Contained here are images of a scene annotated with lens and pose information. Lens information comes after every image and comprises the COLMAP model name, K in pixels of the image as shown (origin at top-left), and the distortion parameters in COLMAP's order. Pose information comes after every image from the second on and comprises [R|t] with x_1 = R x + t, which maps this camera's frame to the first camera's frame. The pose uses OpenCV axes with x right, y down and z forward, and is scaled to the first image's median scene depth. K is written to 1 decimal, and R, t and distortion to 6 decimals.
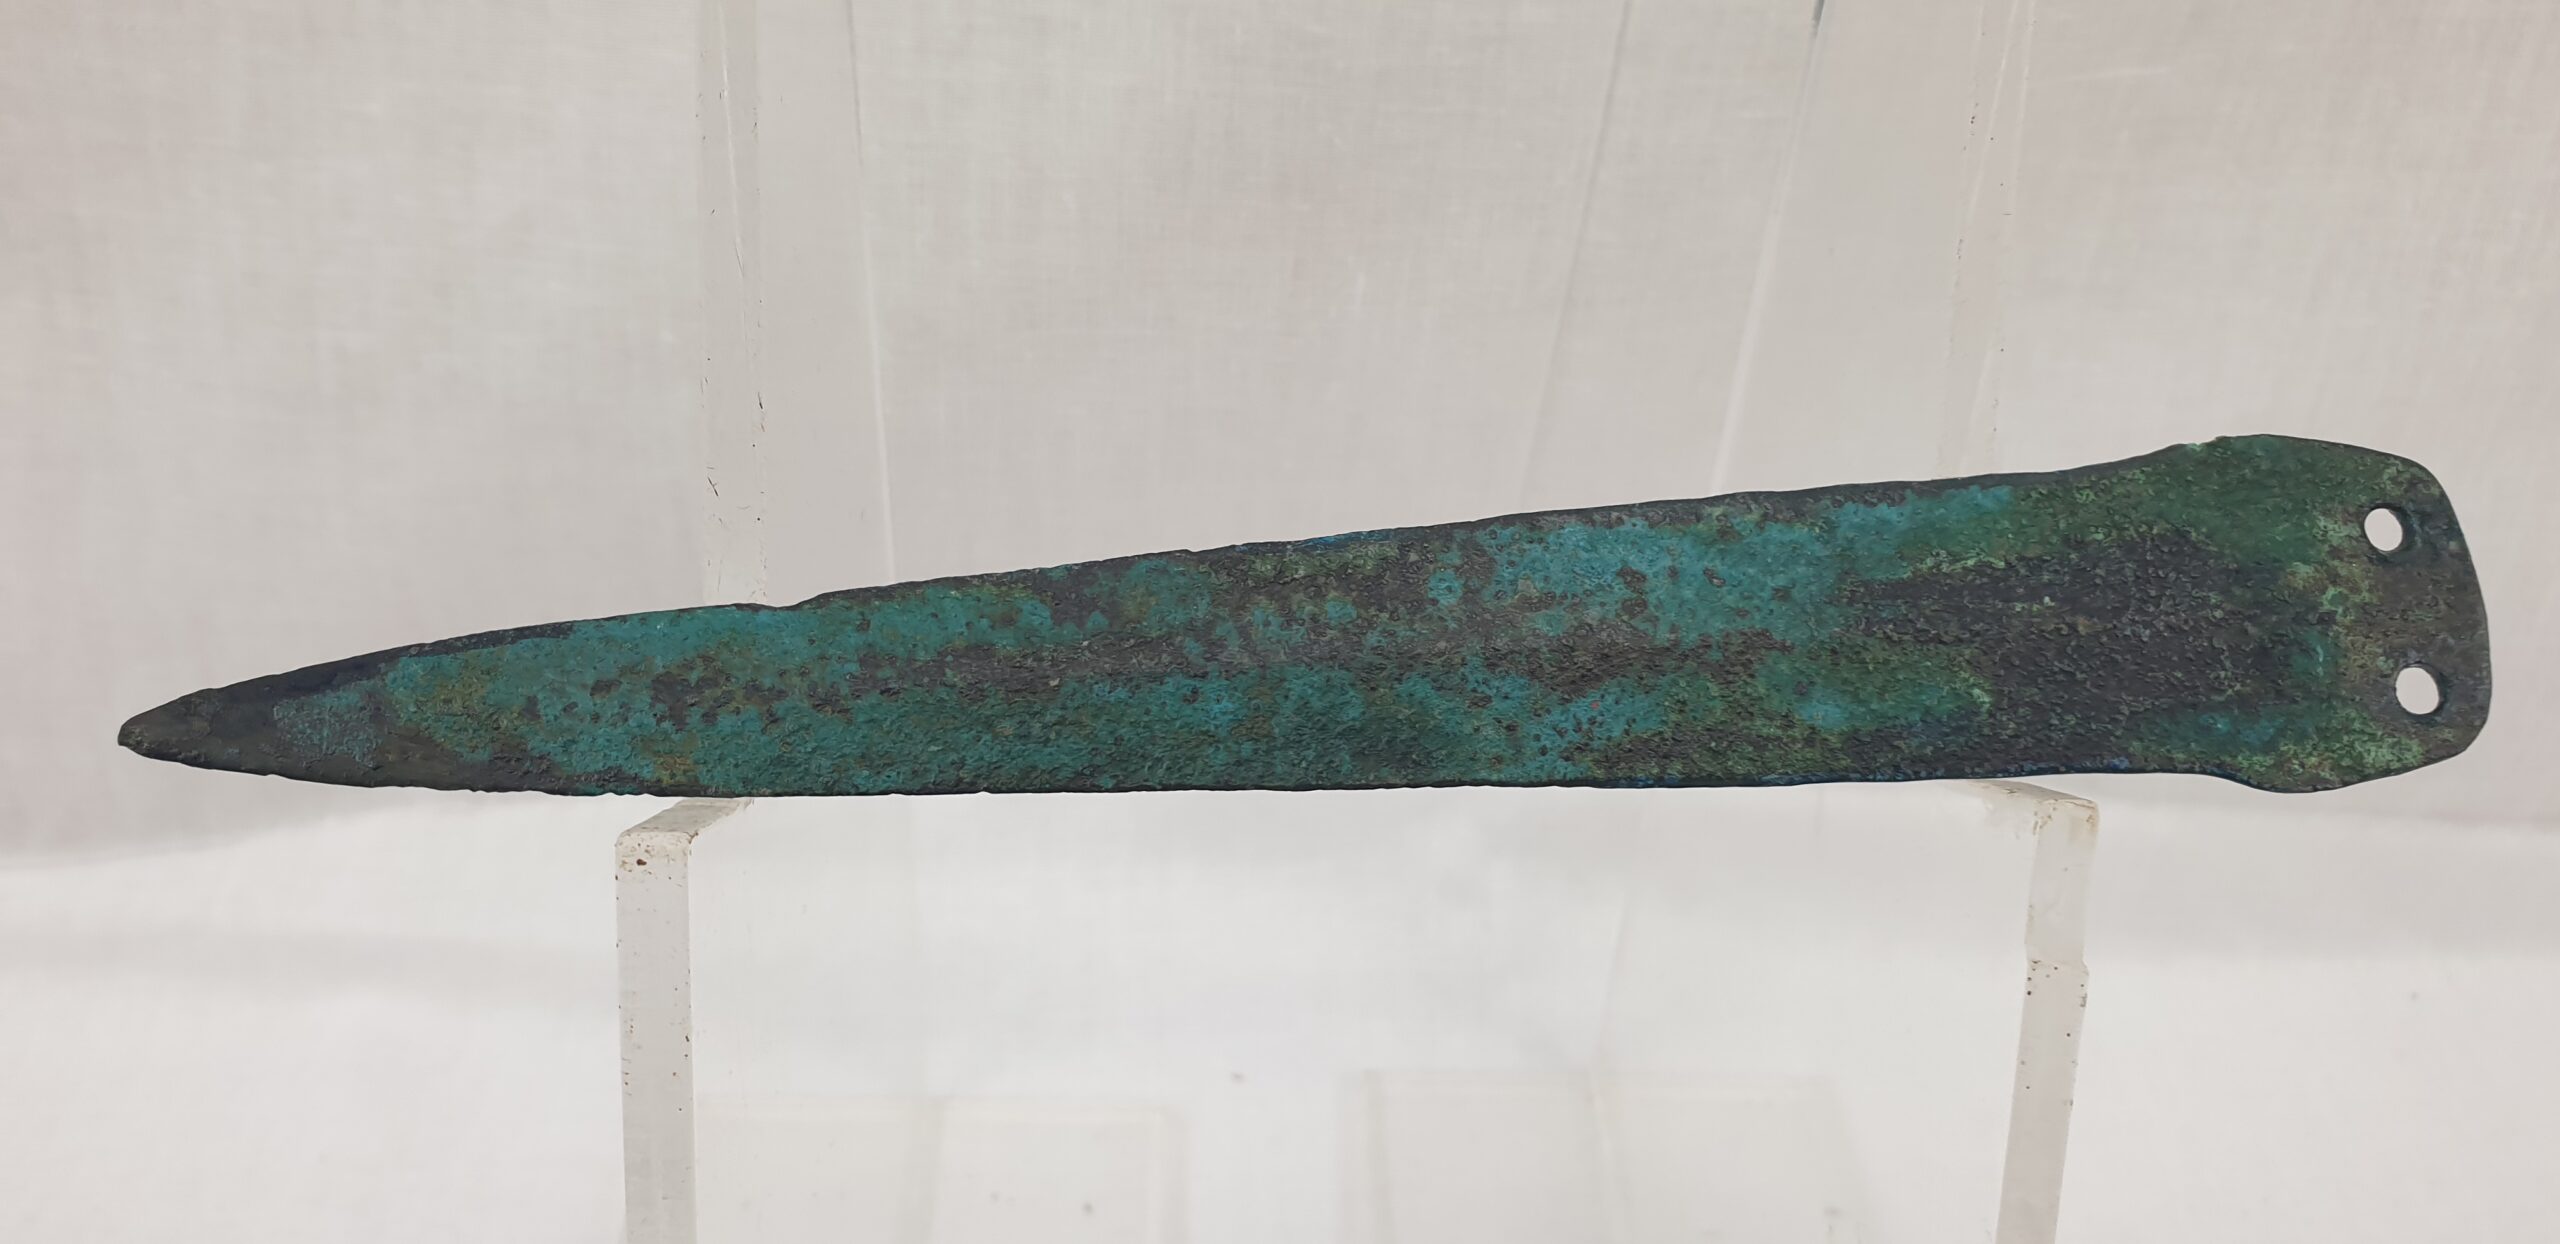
lens RADIAL K [[2069.9, 0, 1284.6], [0, 2069.9, 654.0], [0, 0, 1]] dist [0.155148, -0.153003]
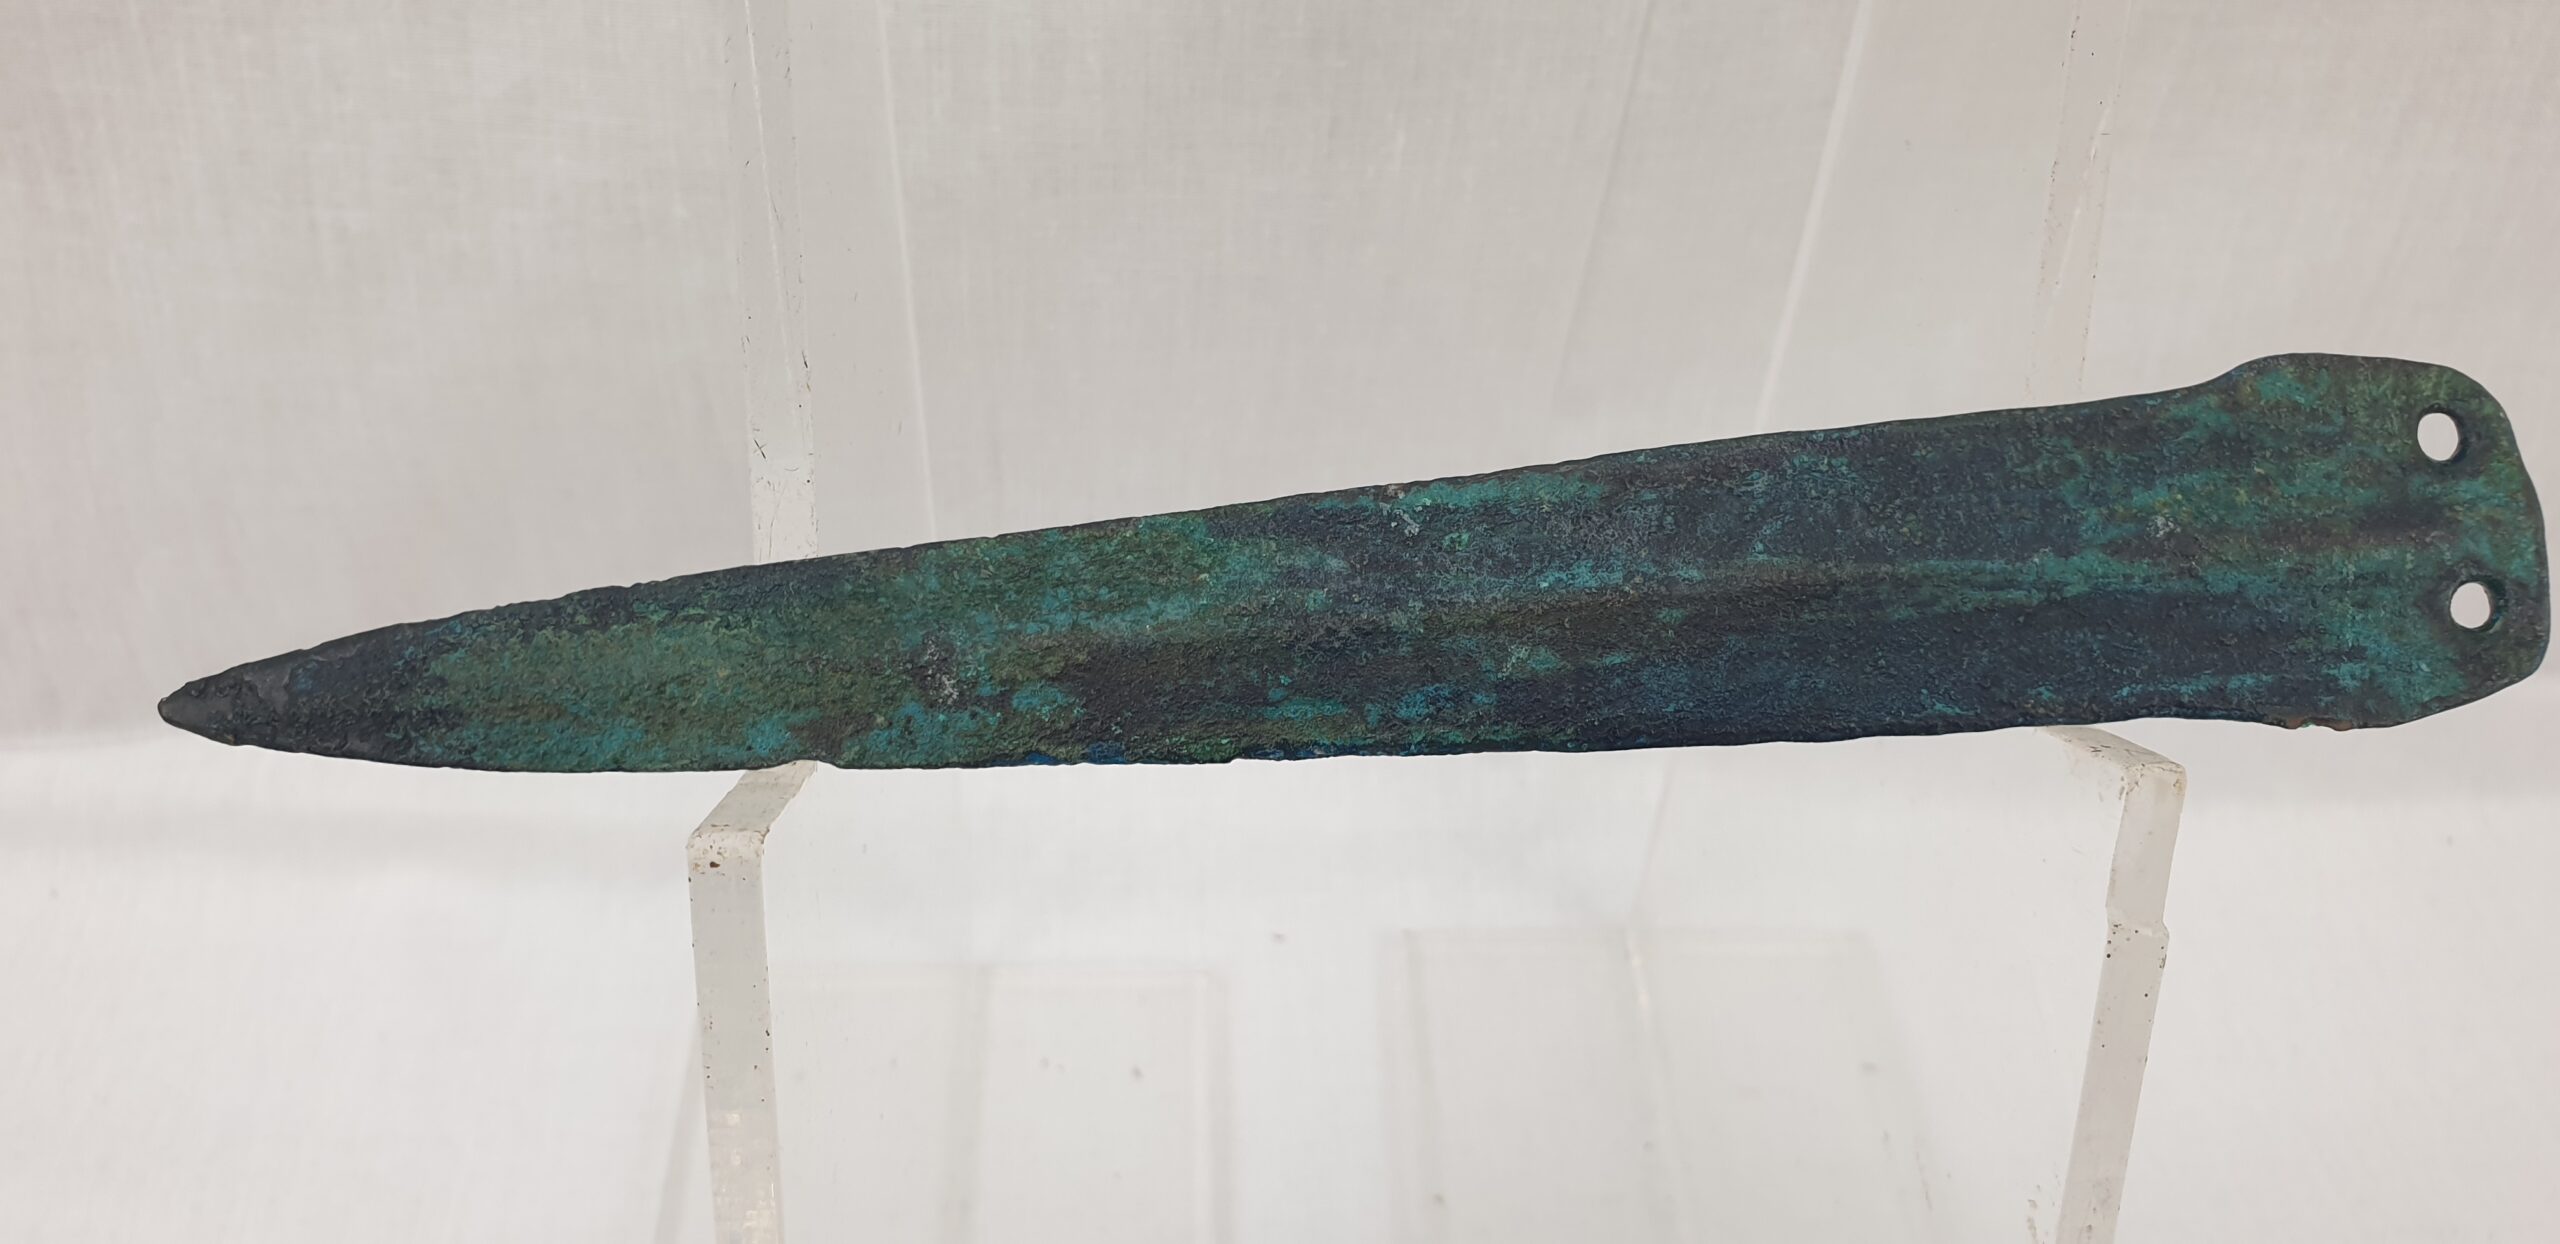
lens RADIAL K [[2069.9, 0, 1284.6], [0, 2069.9, 654.0], [0, 0, 1]] dist [0.155148, -0.153003]
pose [[0.999897, -0.014170, 0.002104, -0.032541], [0.013785, 0.991685, 0.127951, -0.103250], [-0.003900, -0.127909, 0.991778, 0.028008]]
